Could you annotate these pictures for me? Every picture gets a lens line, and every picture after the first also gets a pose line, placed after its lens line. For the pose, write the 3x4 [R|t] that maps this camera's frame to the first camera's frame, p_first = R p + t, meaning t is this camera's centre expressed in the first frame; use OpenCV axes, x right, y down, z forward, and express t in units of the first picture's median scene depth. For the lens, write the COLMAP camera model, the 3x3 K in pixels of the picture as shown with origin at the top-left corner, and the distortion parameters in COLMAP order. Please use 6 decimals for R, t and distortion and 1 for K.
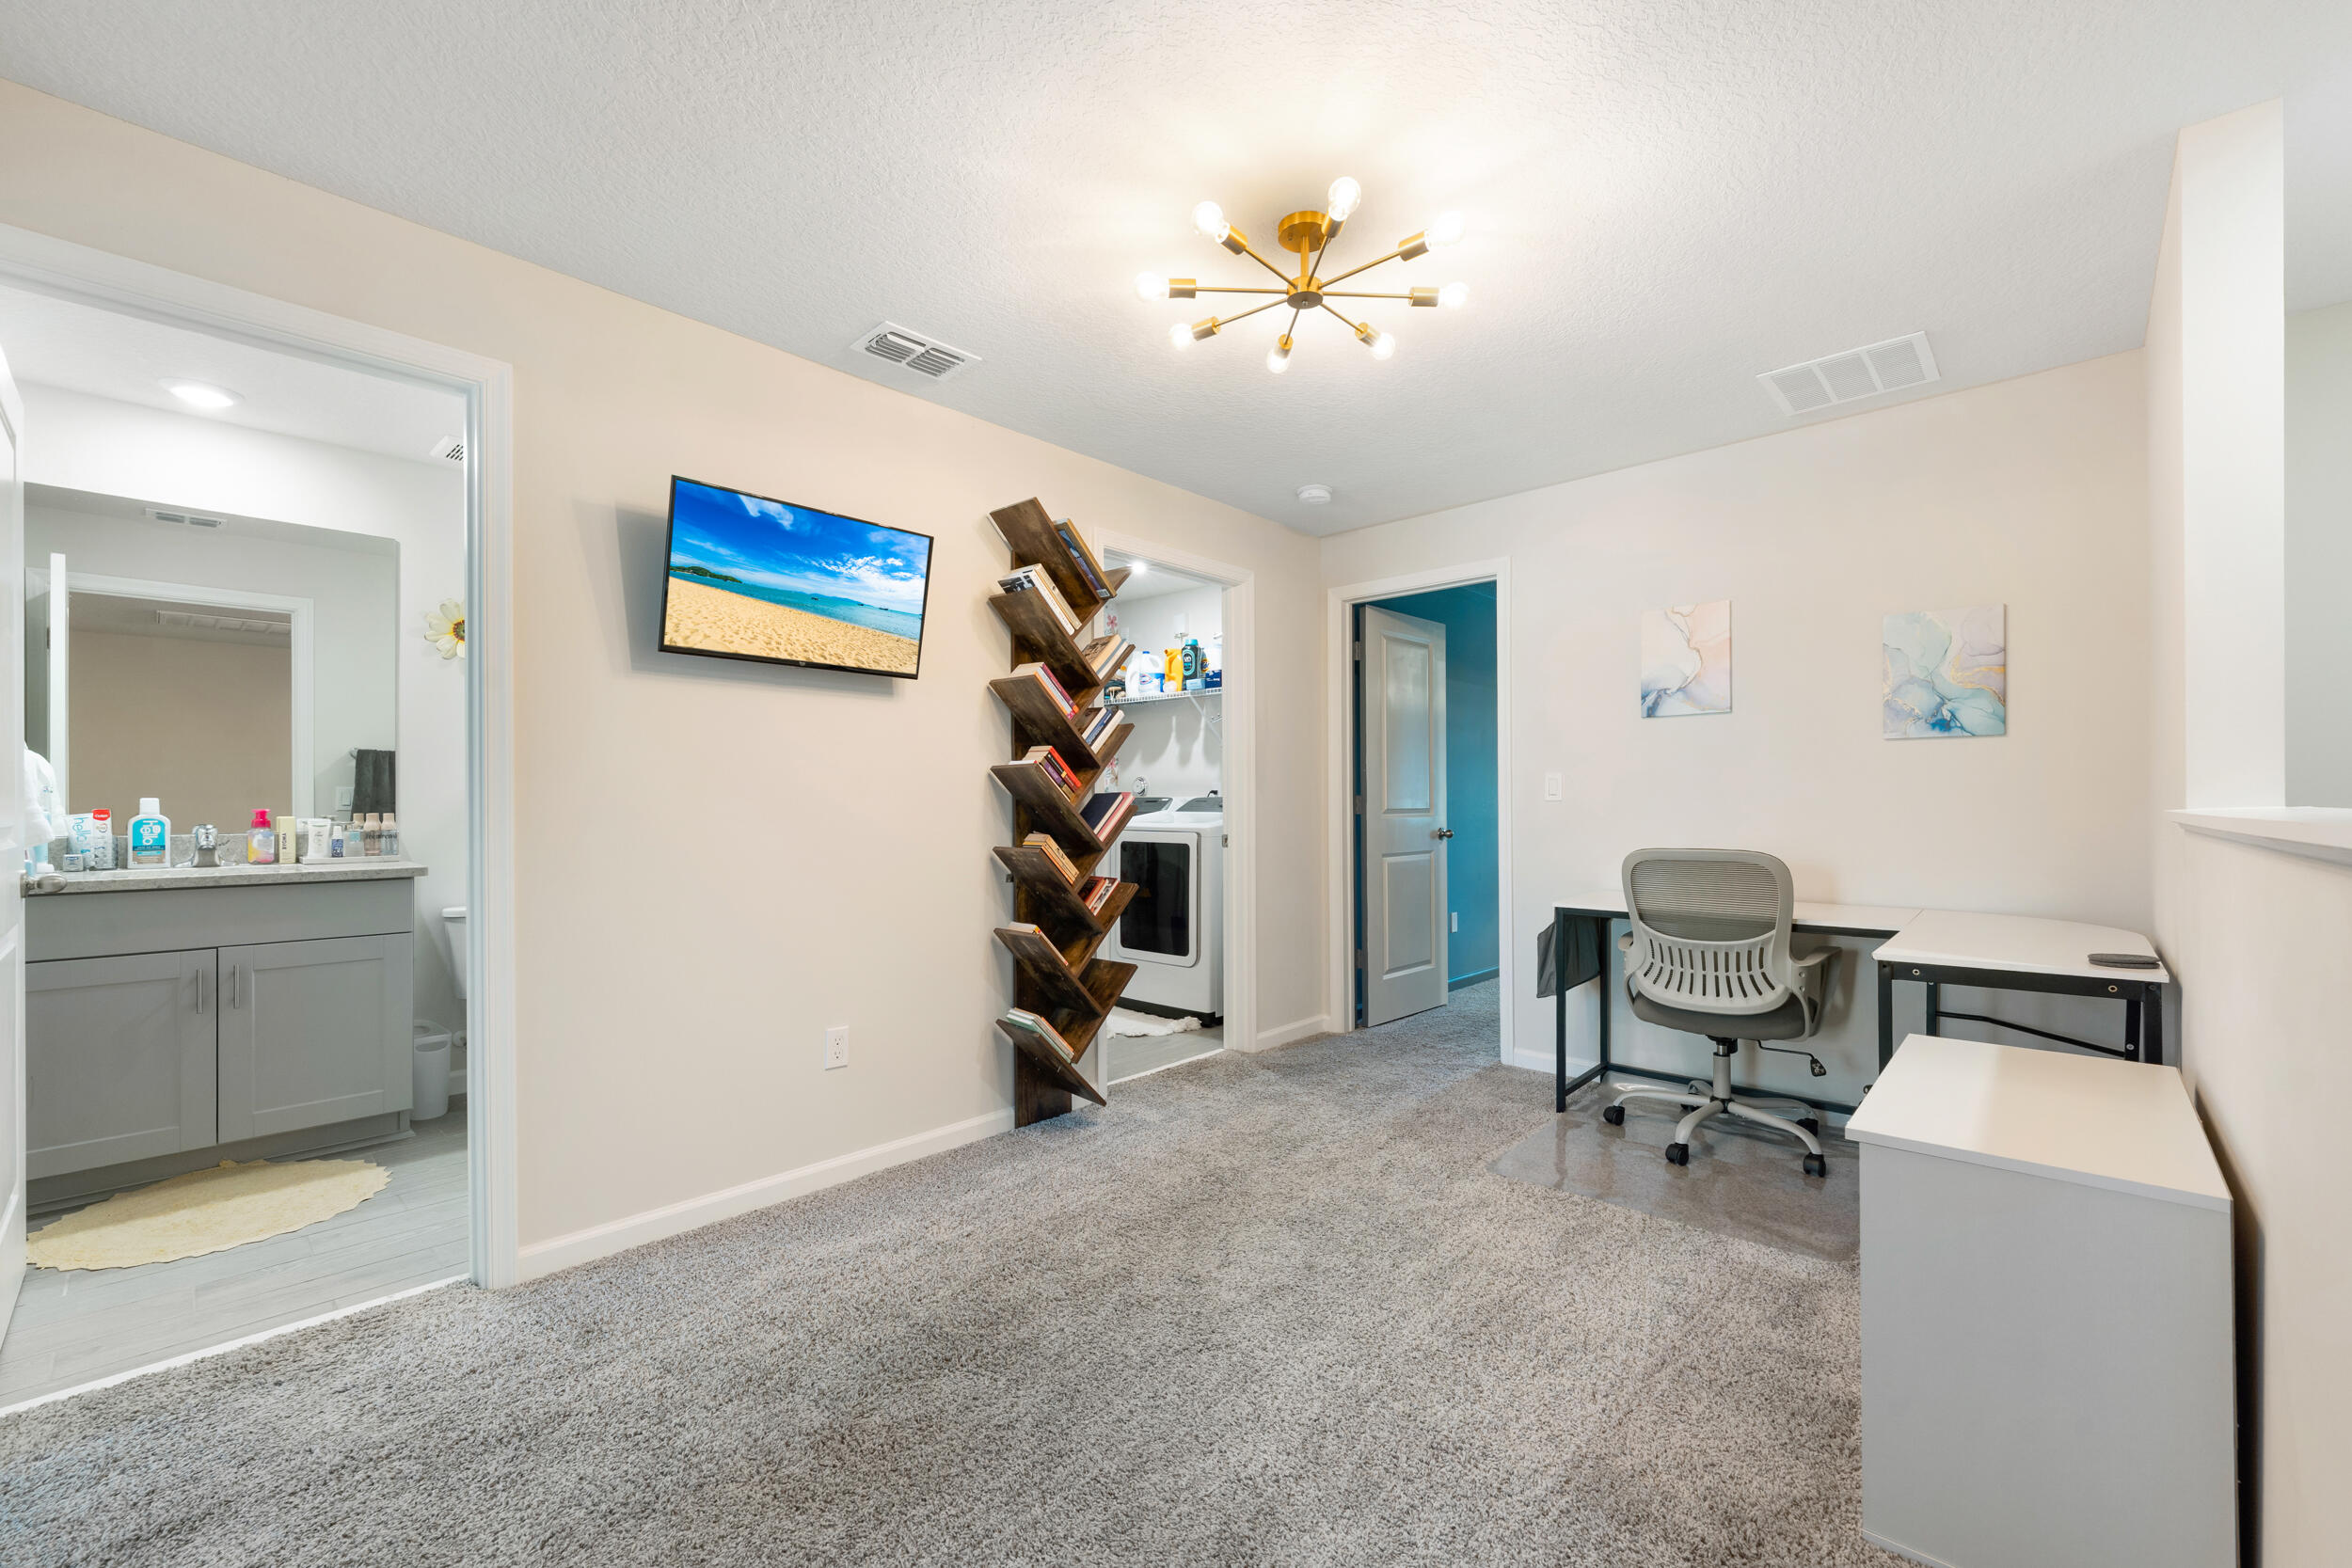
lens RADIAL K [[961.7, 0, 1179.5], [0, 961.7, 800.0], [0, 0, 1]] dist [-0.000224, -0.000187]
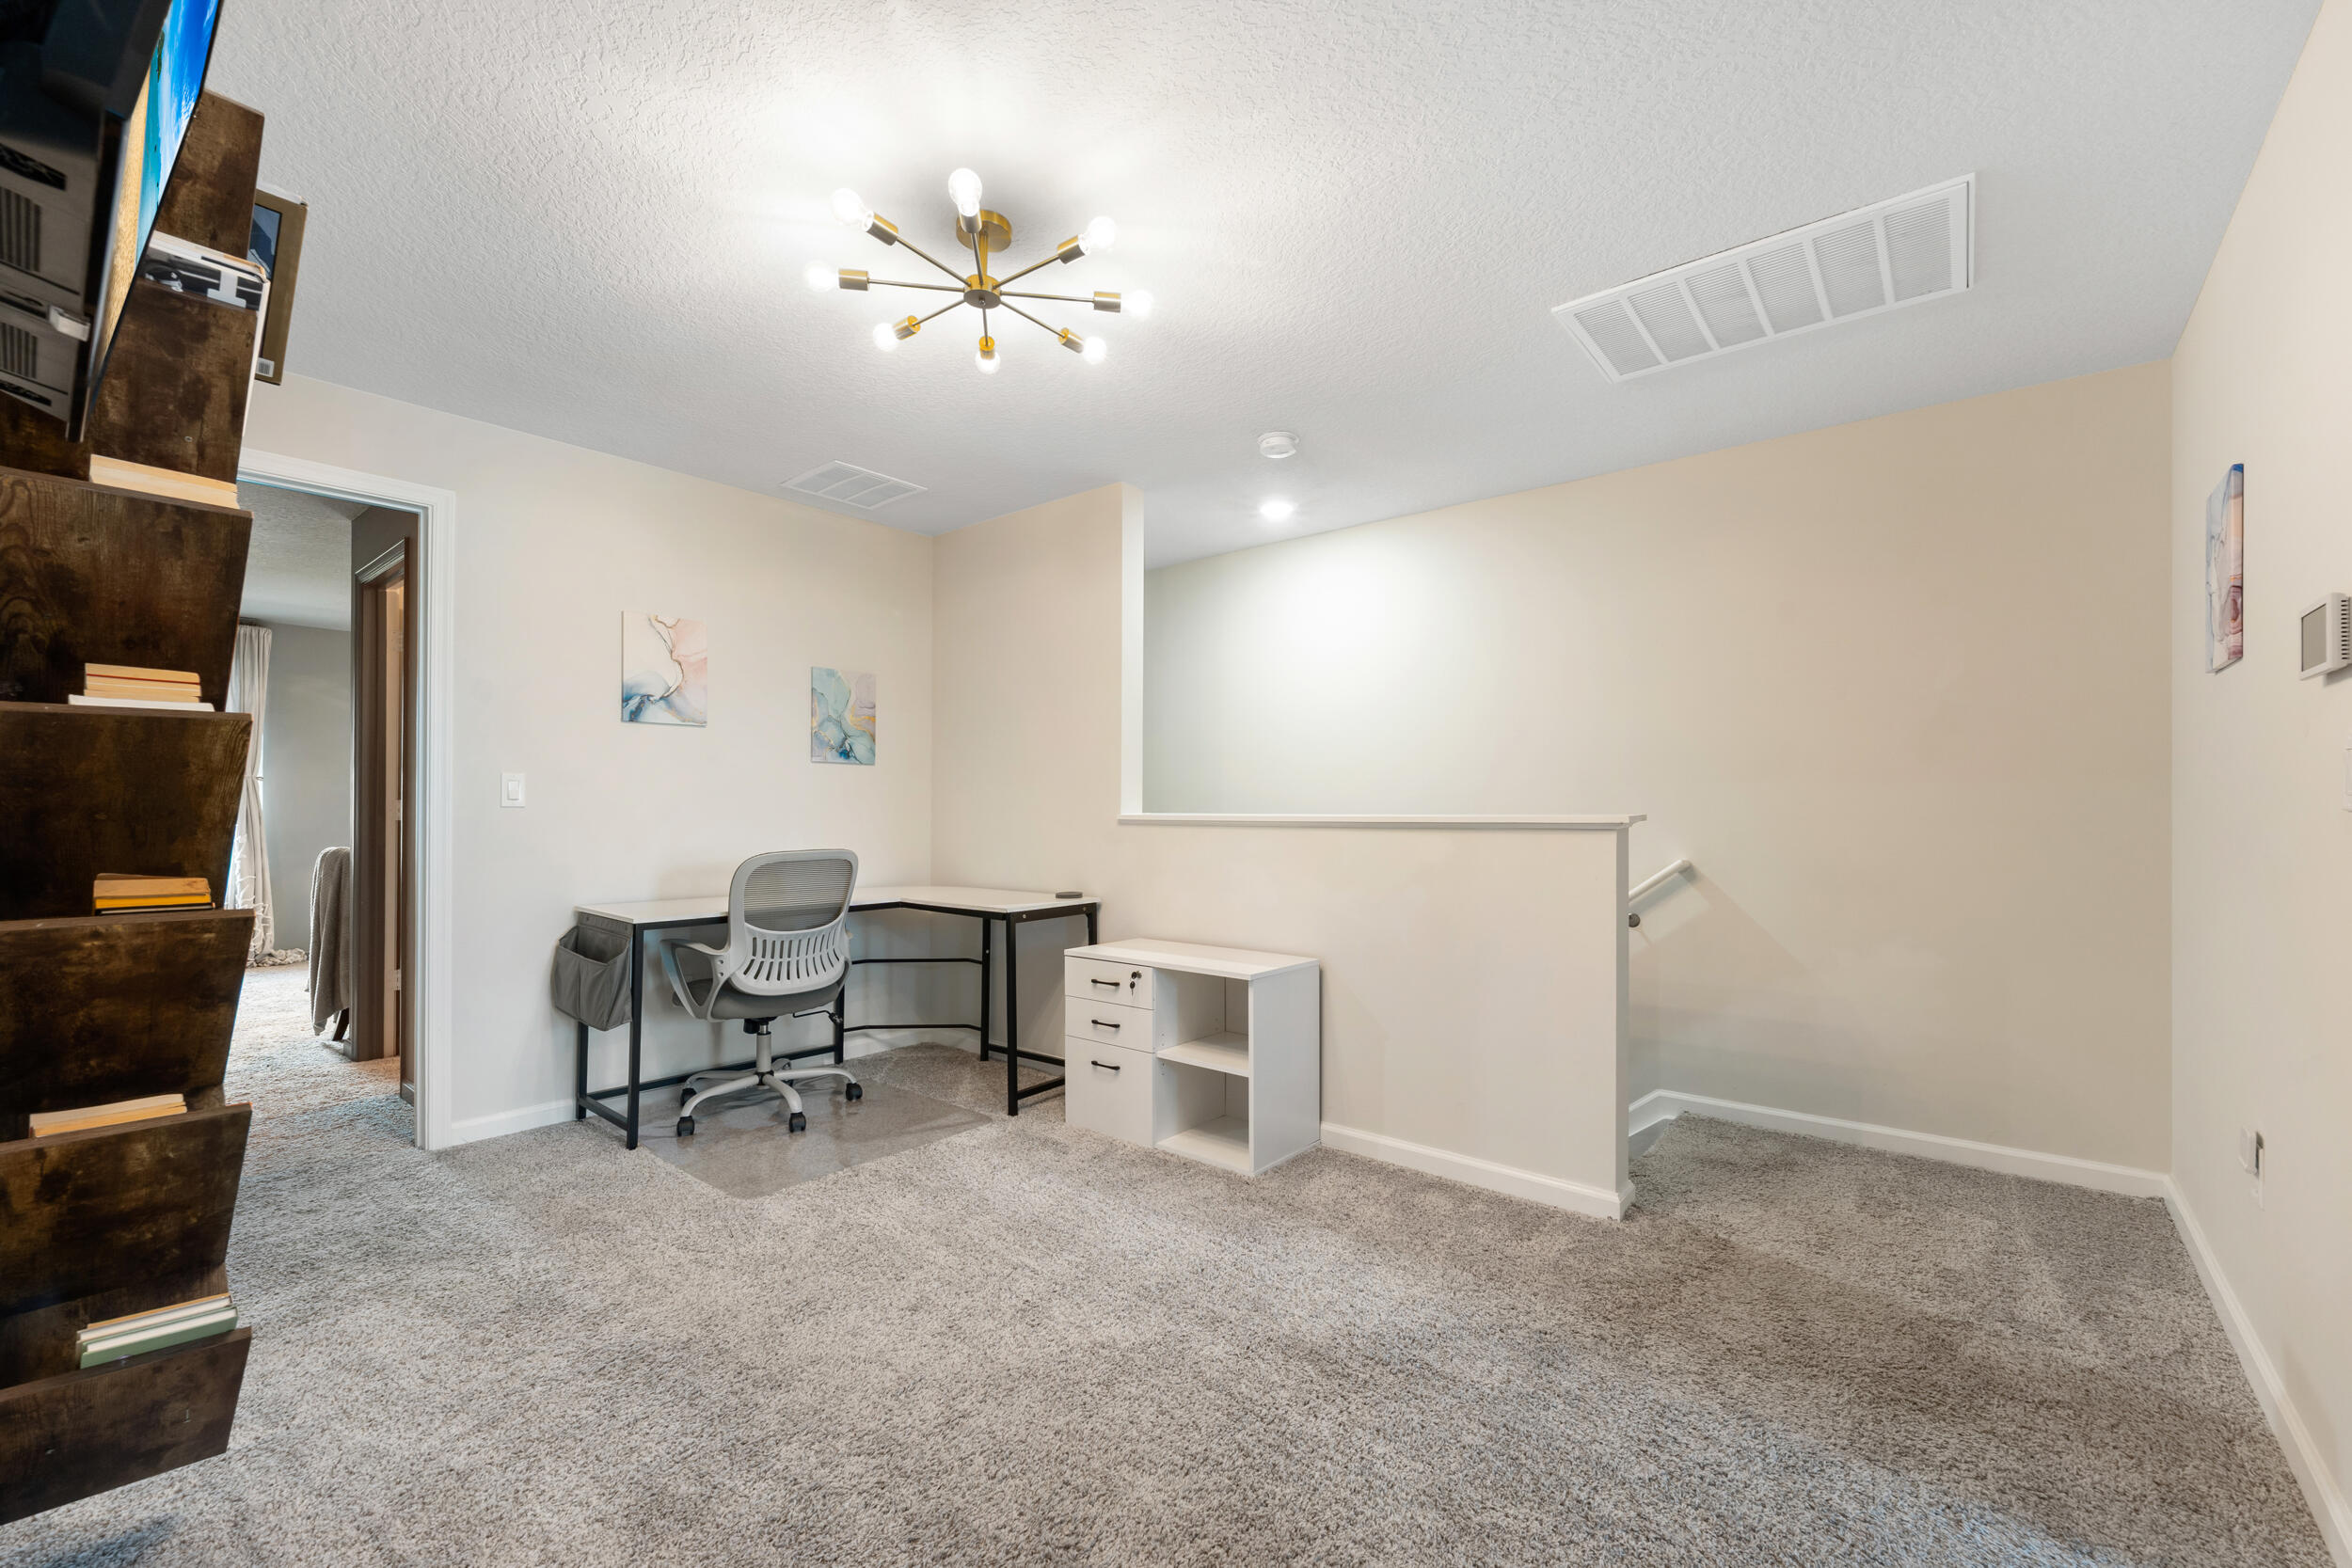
lens RADIAL K [[961.7, 0, 1179.5], [0, 961.7, 800.0], [0, 0, 1]] dist [-0.000224, -0.000187]
pose [[-0.053660, 0.012640, 0.998479, -0.666688], [-0.005245, 0.999903, -0.012940, 0.004045], [-0.998545, -0.005932, -0.053589, 0.652722]]
